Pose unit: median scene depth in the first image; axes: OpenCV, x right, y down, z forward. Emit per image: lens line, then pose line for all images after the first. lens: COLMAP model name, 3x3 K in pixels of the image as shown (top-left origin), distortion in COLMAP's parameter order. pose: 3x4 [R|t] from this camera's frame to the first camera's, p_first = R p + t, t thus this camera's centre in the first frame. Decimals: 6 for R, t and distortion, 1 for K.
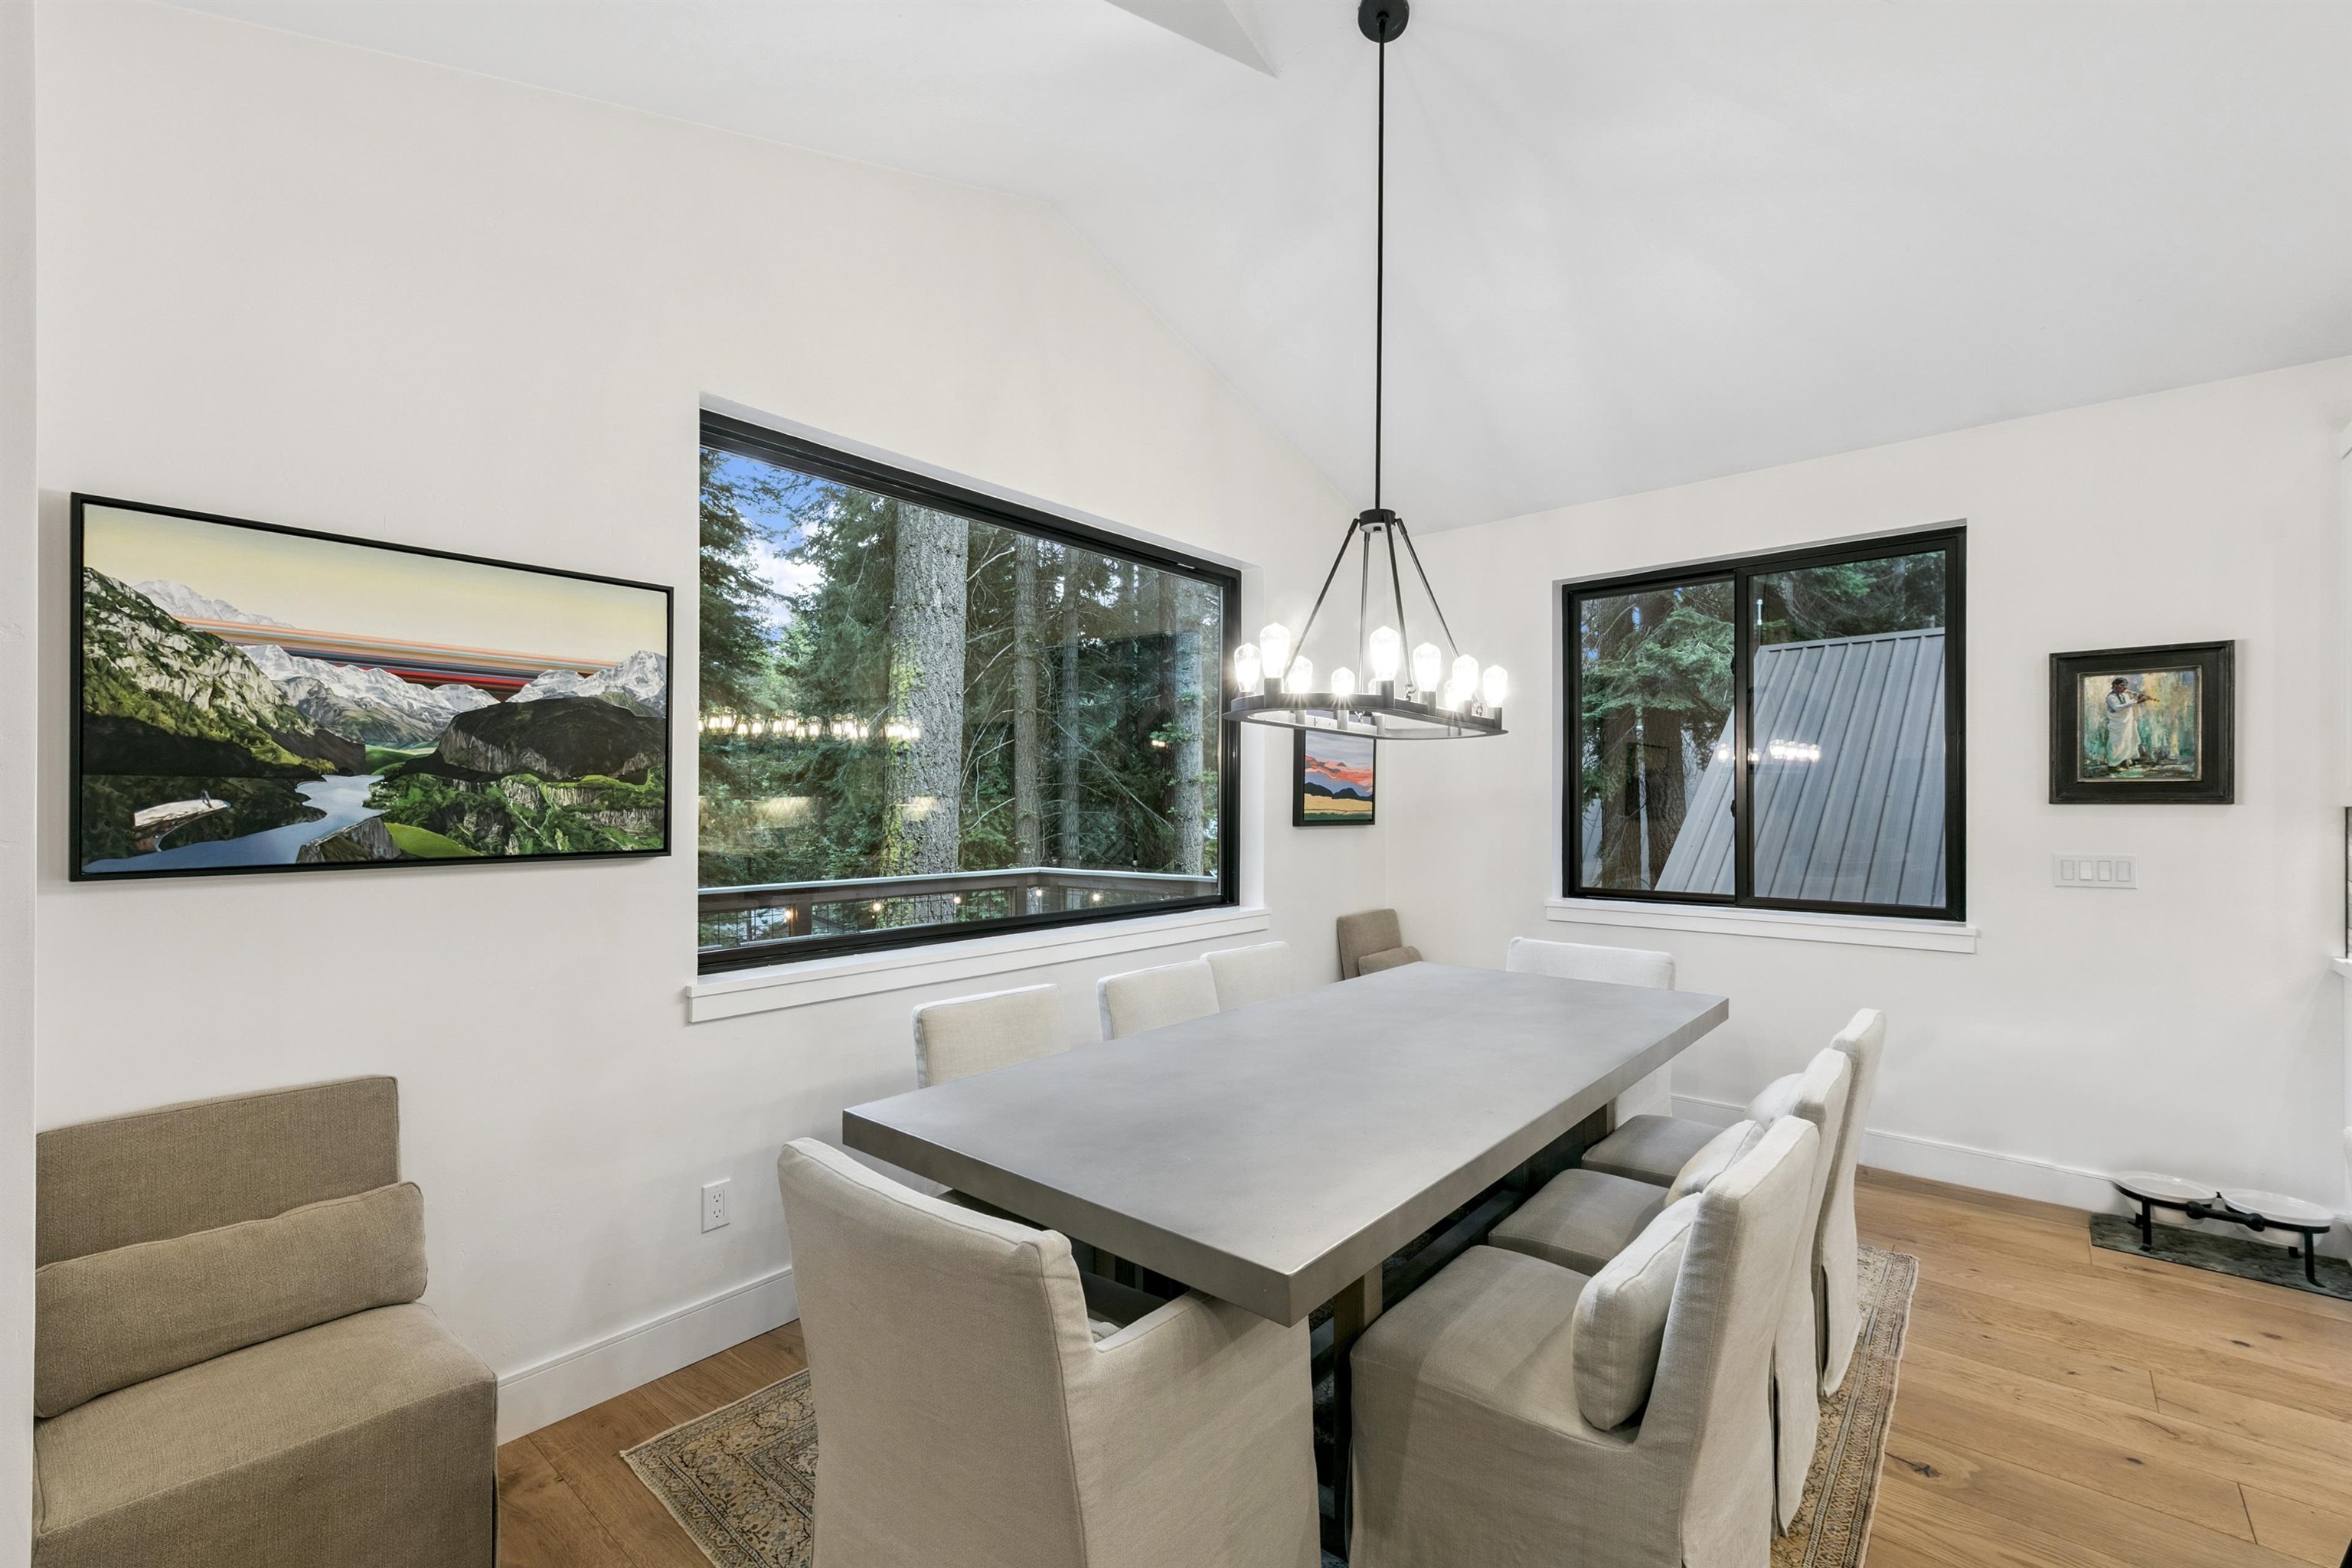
lens RADIAL K [[991.4, 0, 1173.0], [0, 991.4, 796.2], [0, 0, 1]] dist [0.002772, -0.000244]
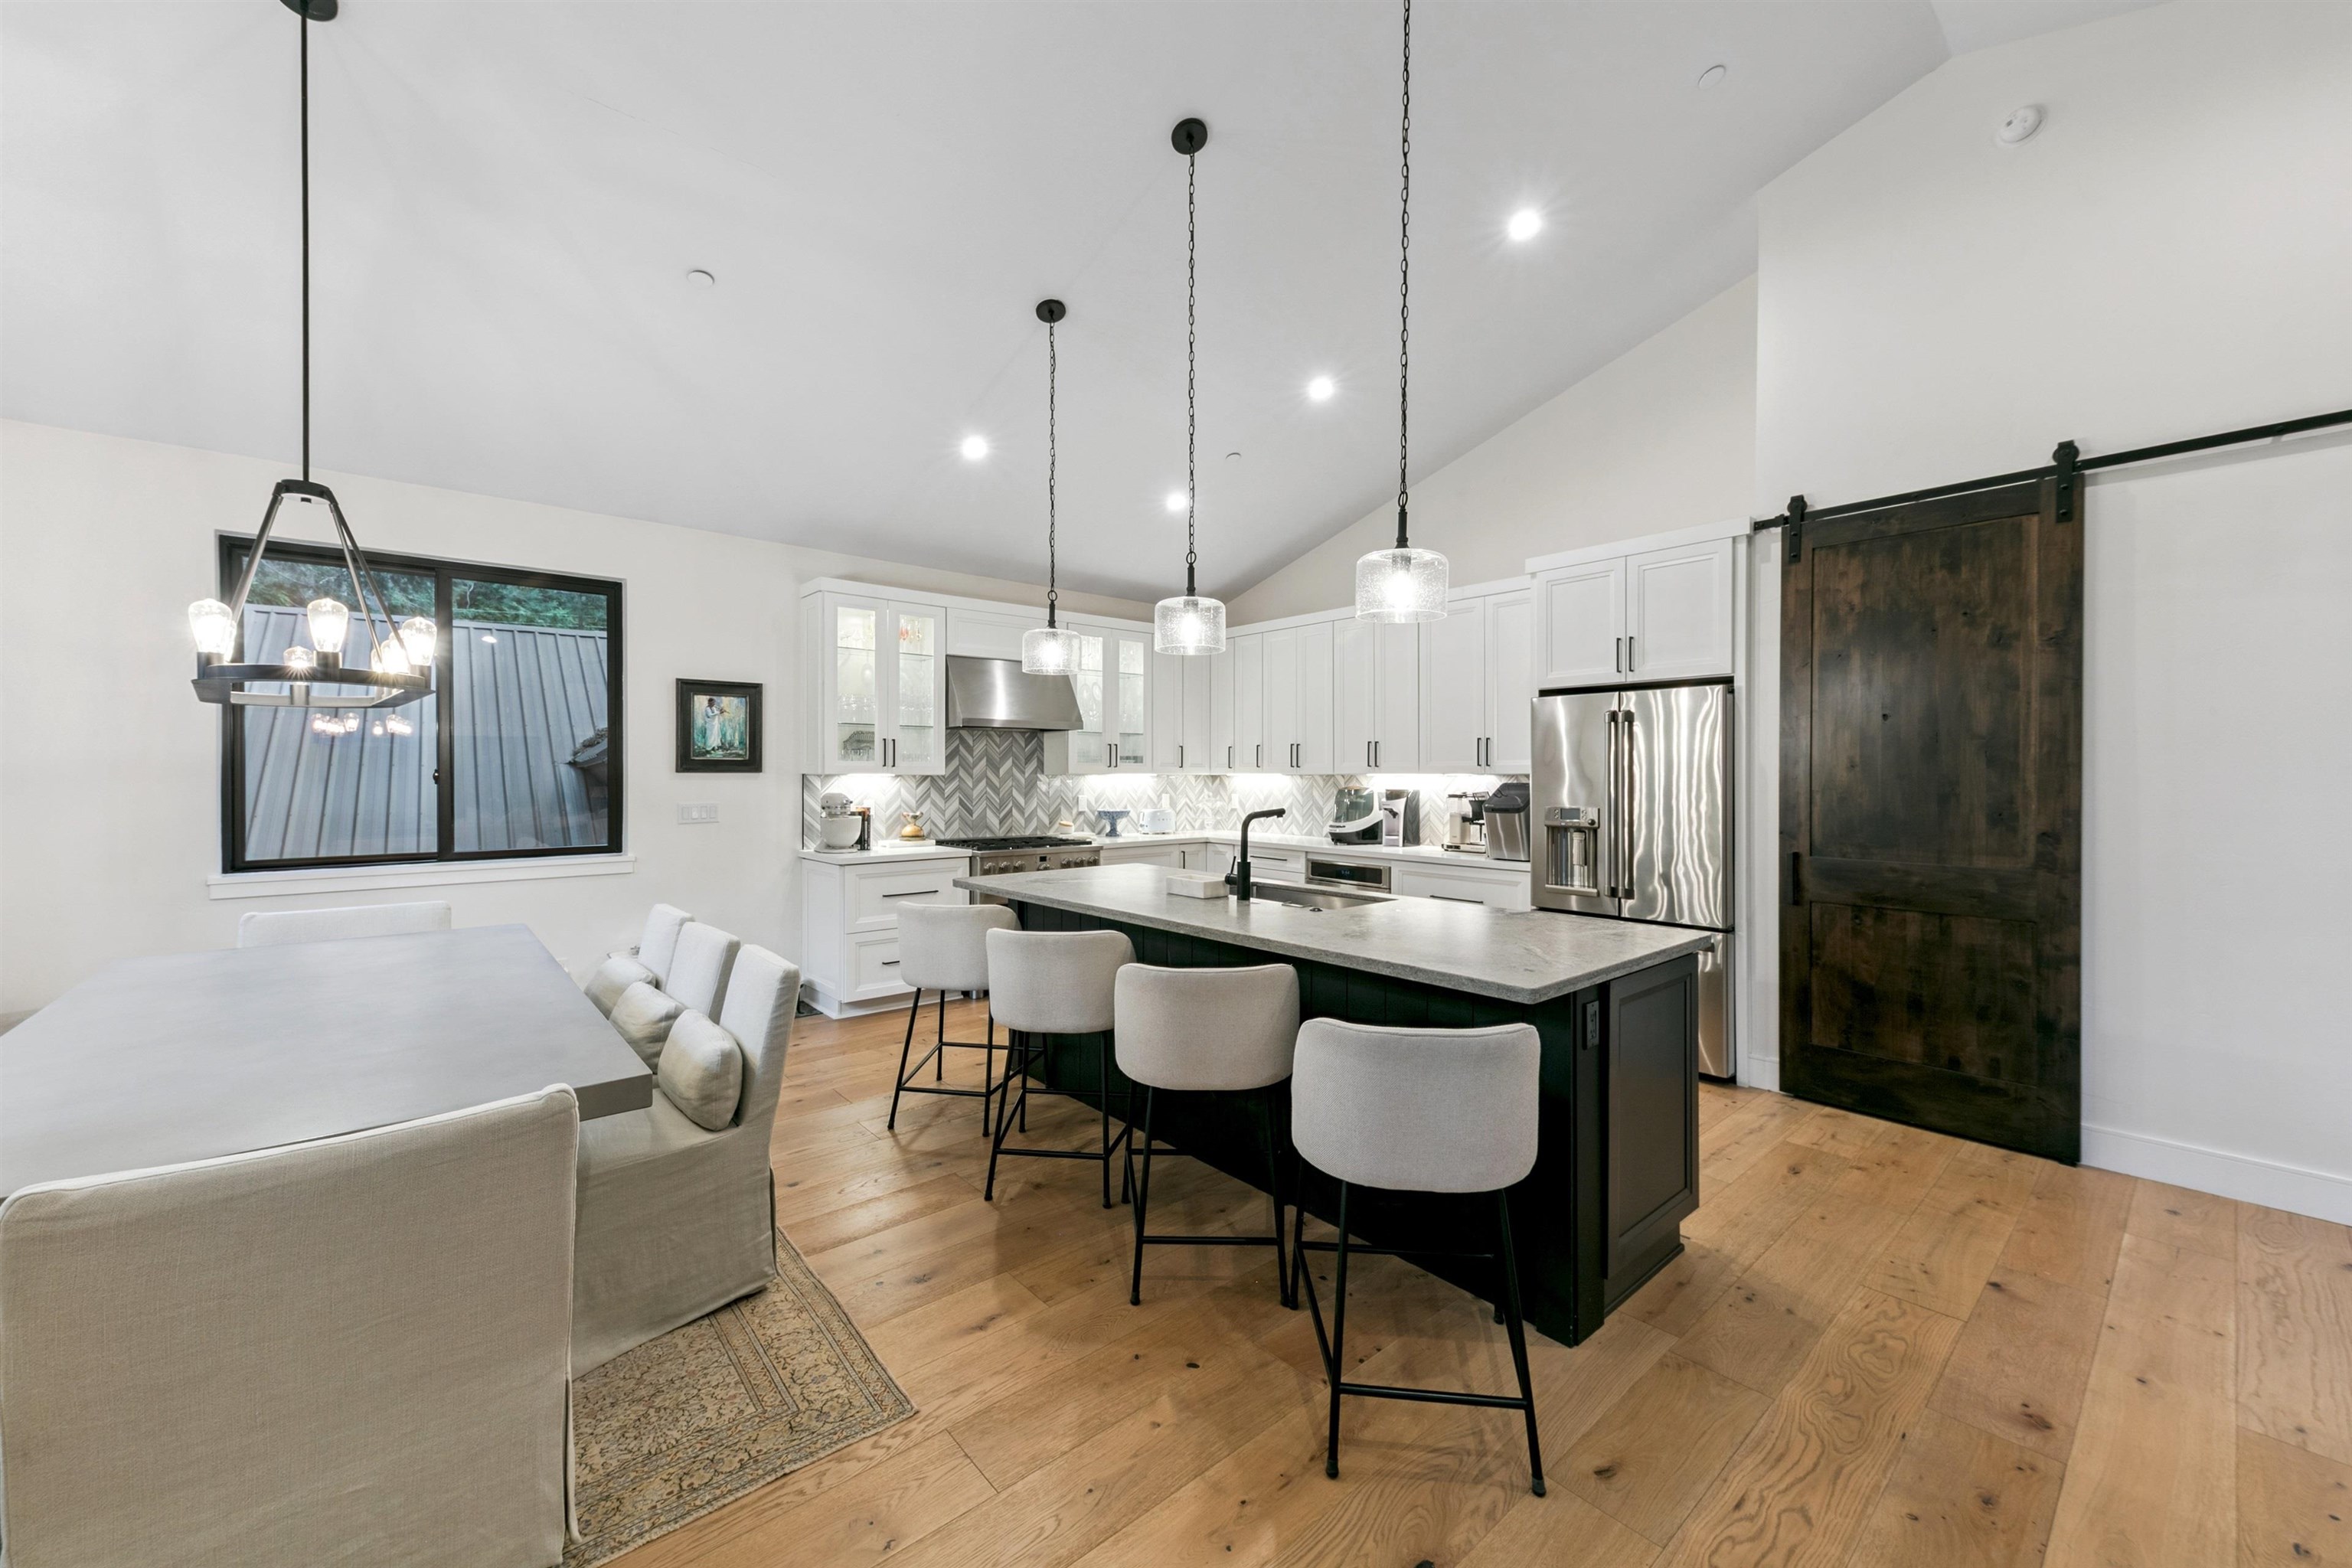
lens RADIAL K [[906.0, 0, 1186.6], [0, 906.0, 781.1], [0, 0, 1]] dist [0.008088, -0.001026]
pose [[0.141485, -0.009396, 0.989896, -0.472702], [-0.007176, 0.999919, 0.010517, -0.000197], [-0.989914, -0.008591, 0.141406, -0.015843]]
